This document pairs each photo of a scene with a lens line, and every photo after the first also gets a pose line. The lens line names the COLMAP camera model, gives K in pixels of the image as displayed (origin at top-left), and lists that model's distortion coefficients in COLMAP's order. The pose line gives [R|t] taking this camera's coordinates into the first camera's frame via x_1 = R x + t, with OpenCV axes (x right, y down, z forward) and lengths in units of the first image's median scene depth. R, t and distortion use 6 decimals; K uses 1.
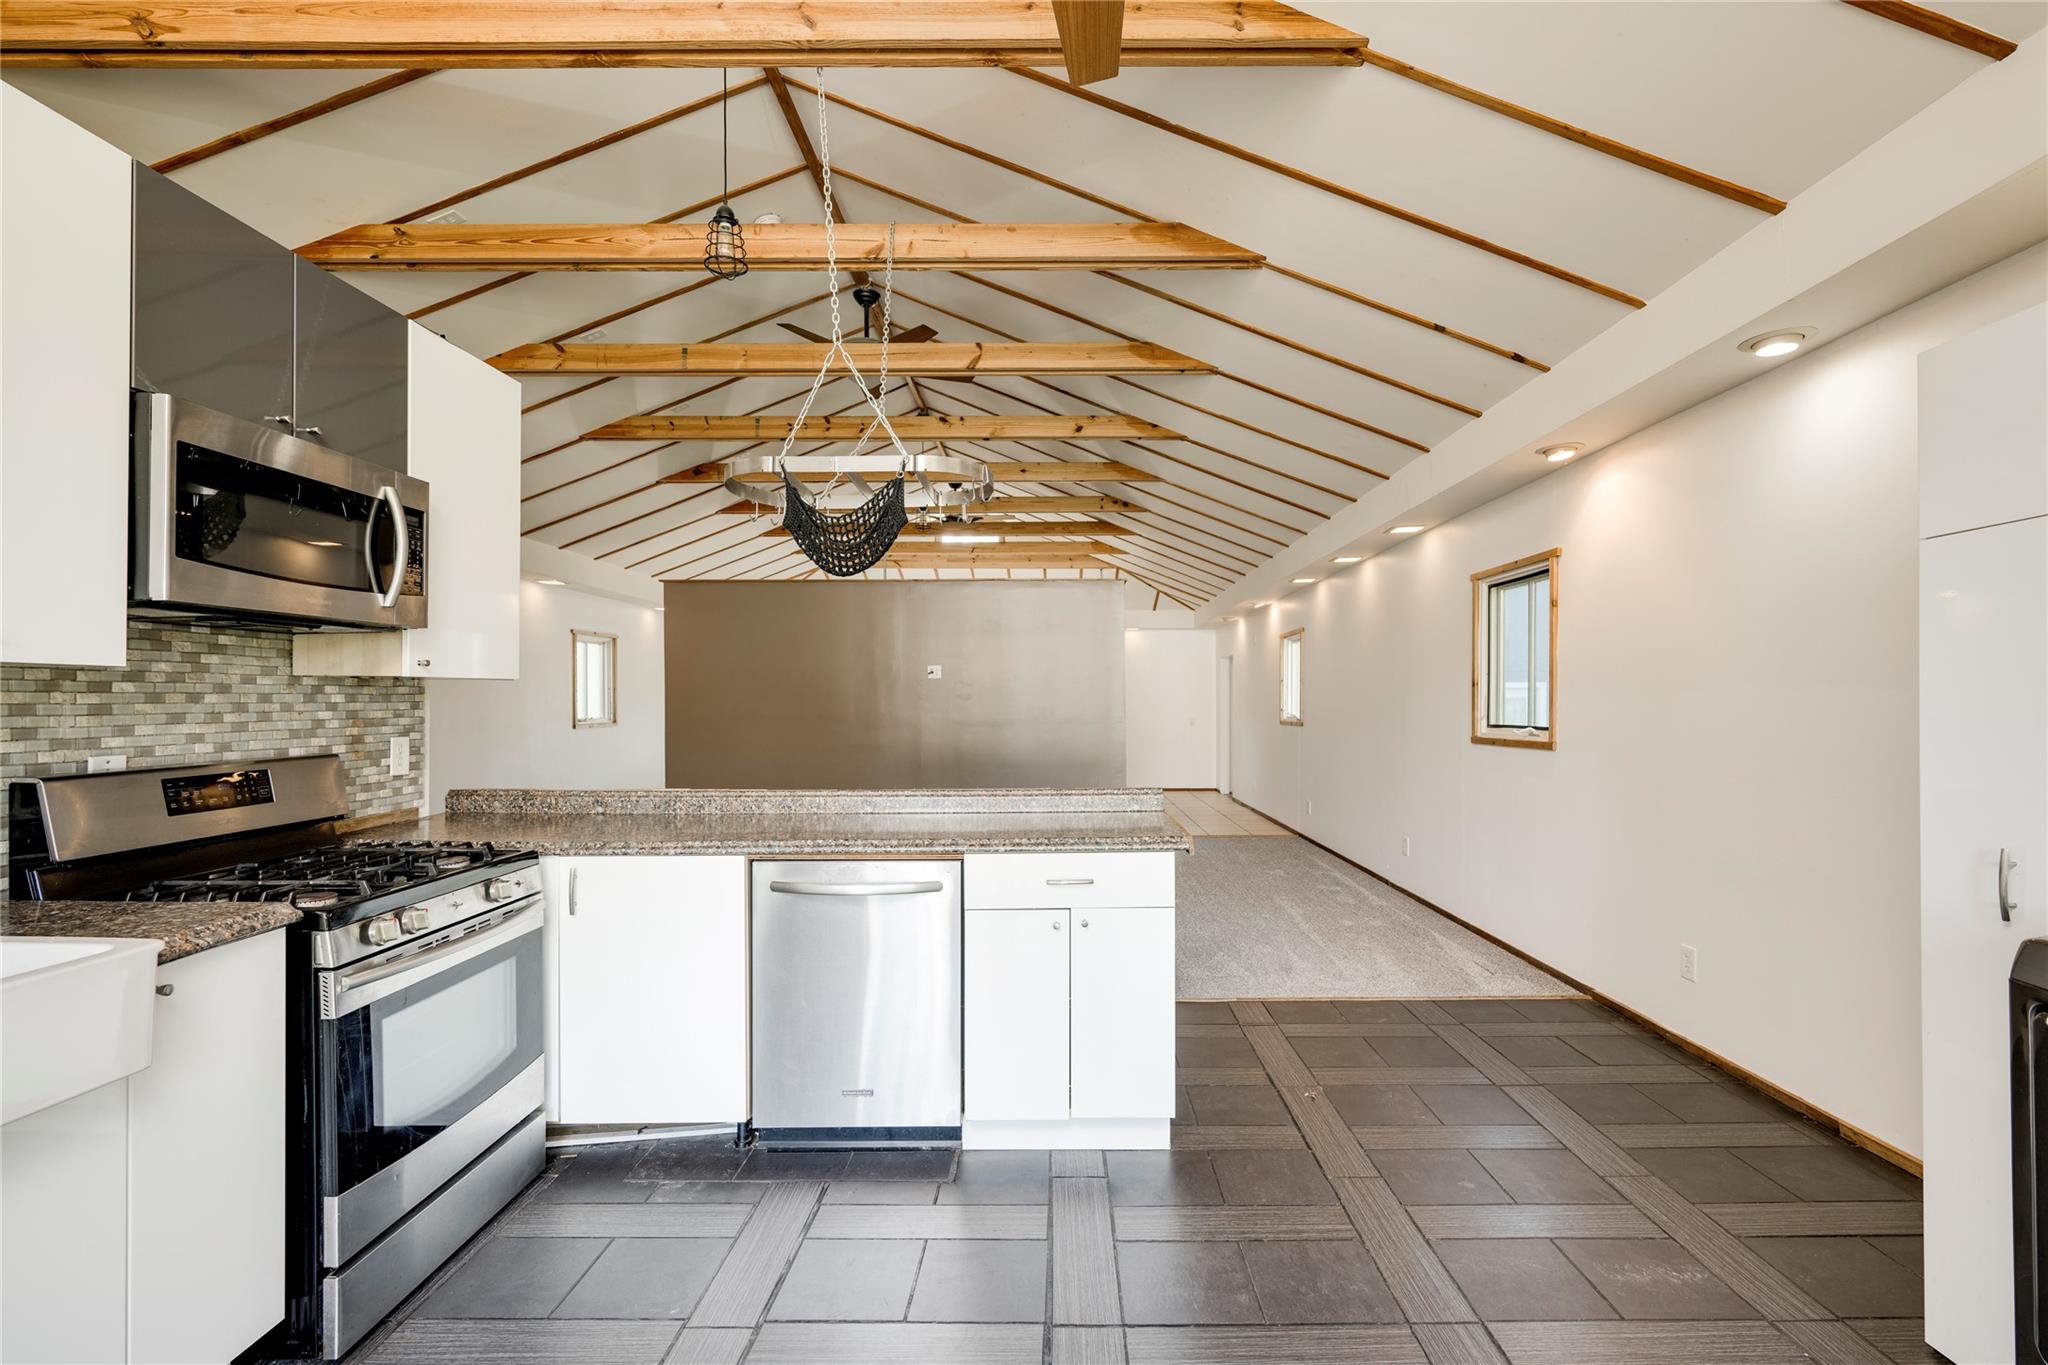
lens RADIAL K [[924.1, 0, 1017.1], [0, 924.1, 697.6], [0, 0, 1]] dist [-0.006050, 0.001406]
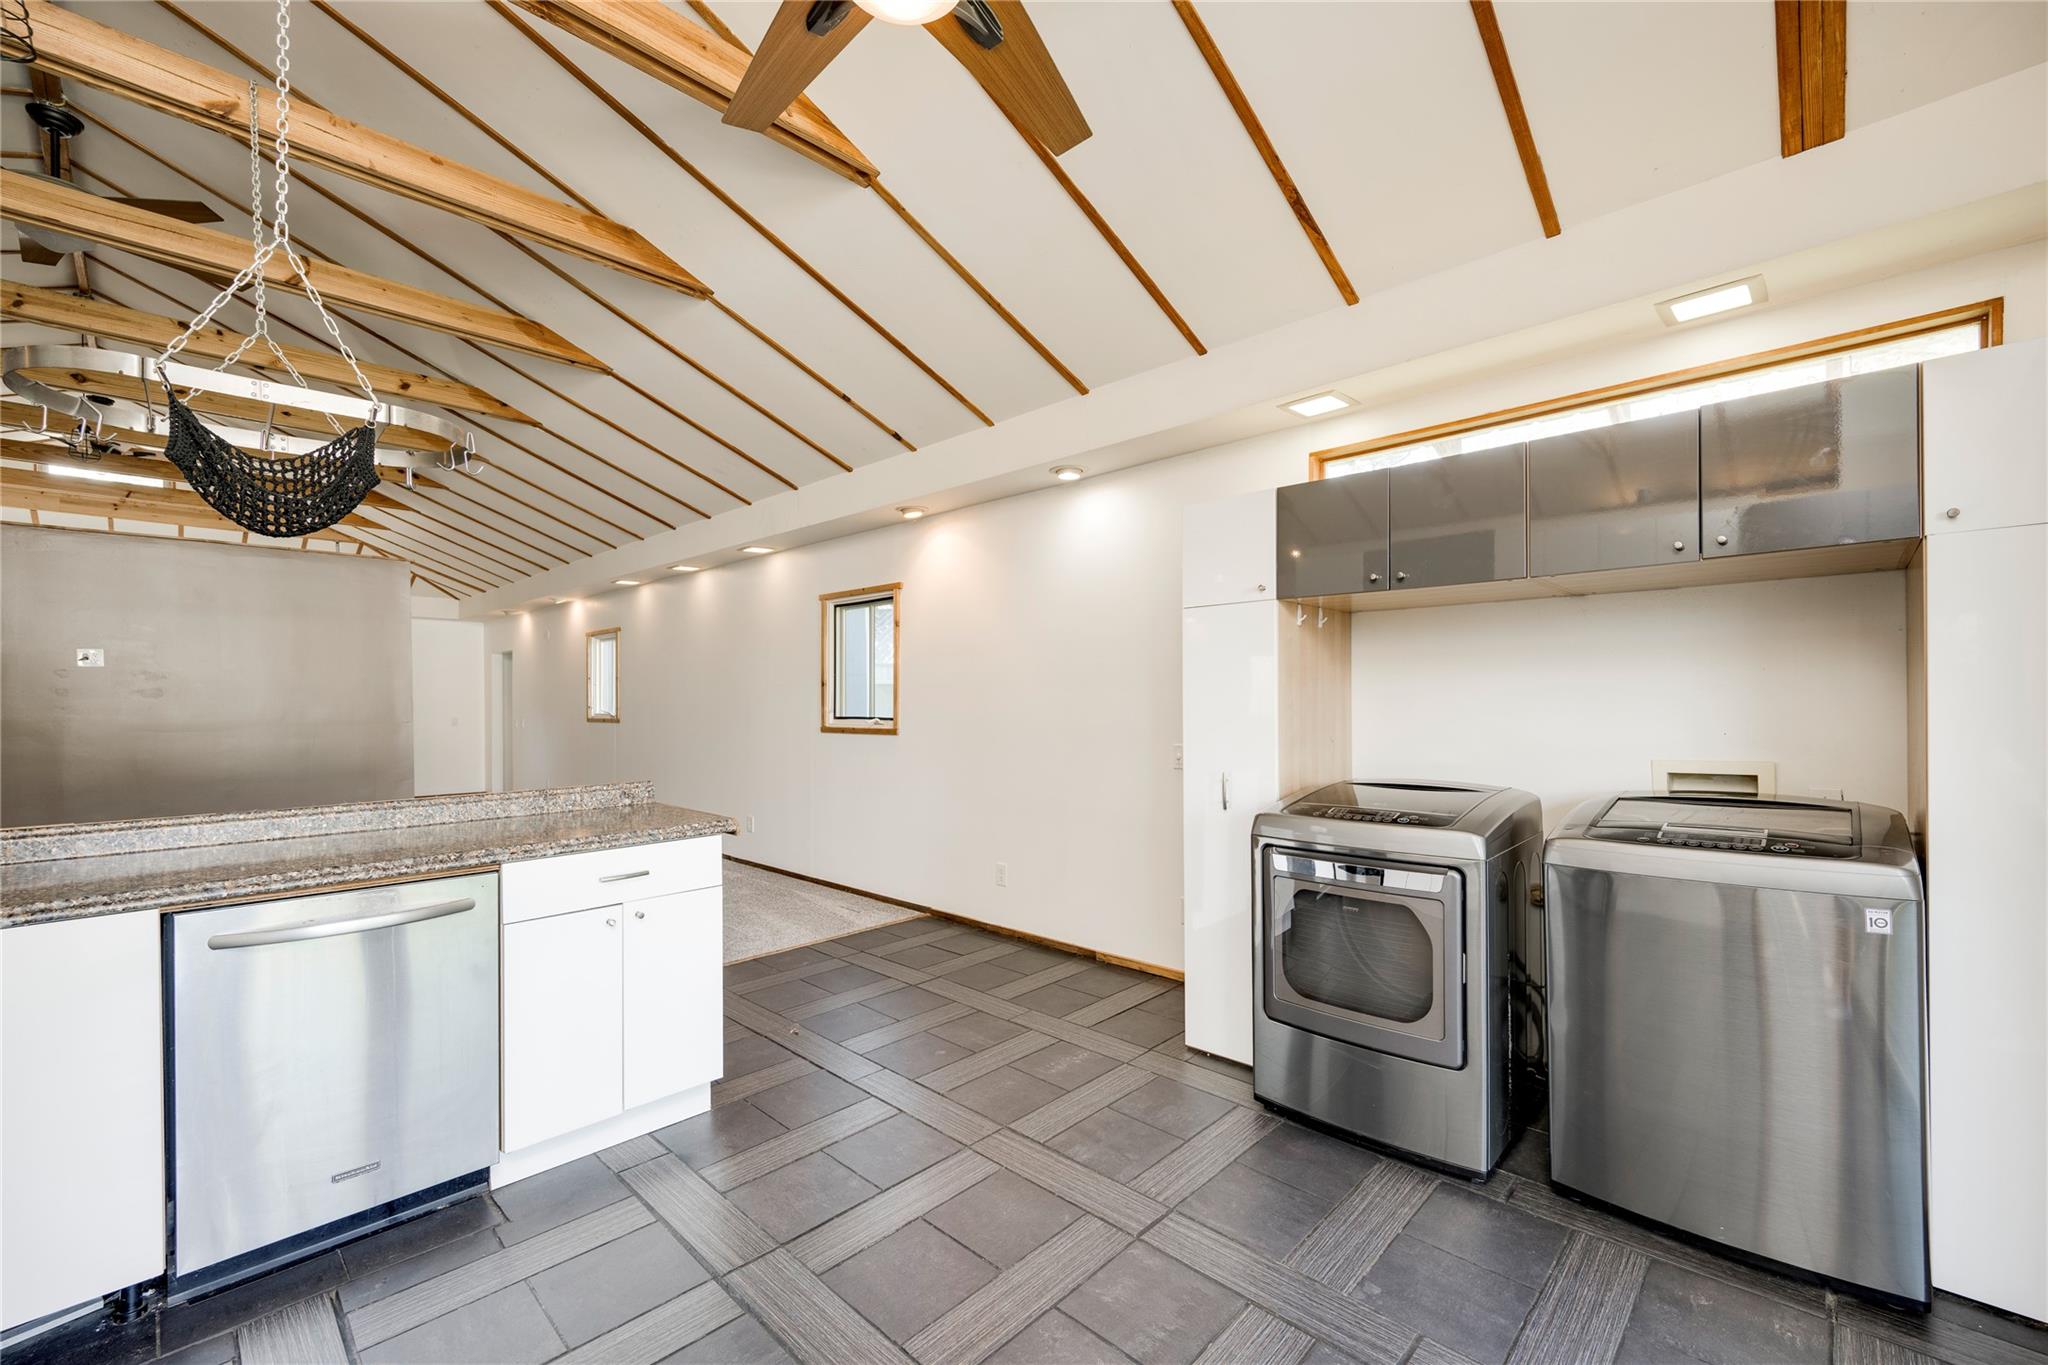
lens RADIAL K [[869.5, 0, 1013.8], [0, 869.5, 701.7], [0, 0, 1]] dist [-0.003683, -0.000448]
pose [[0.680377, -0.002775, 0.732857, -0.242347], [-0.002265, 0.999980, 0.005889, 0.001958], [-0.732859, -0.005667, 0.680357, 0.033062]]
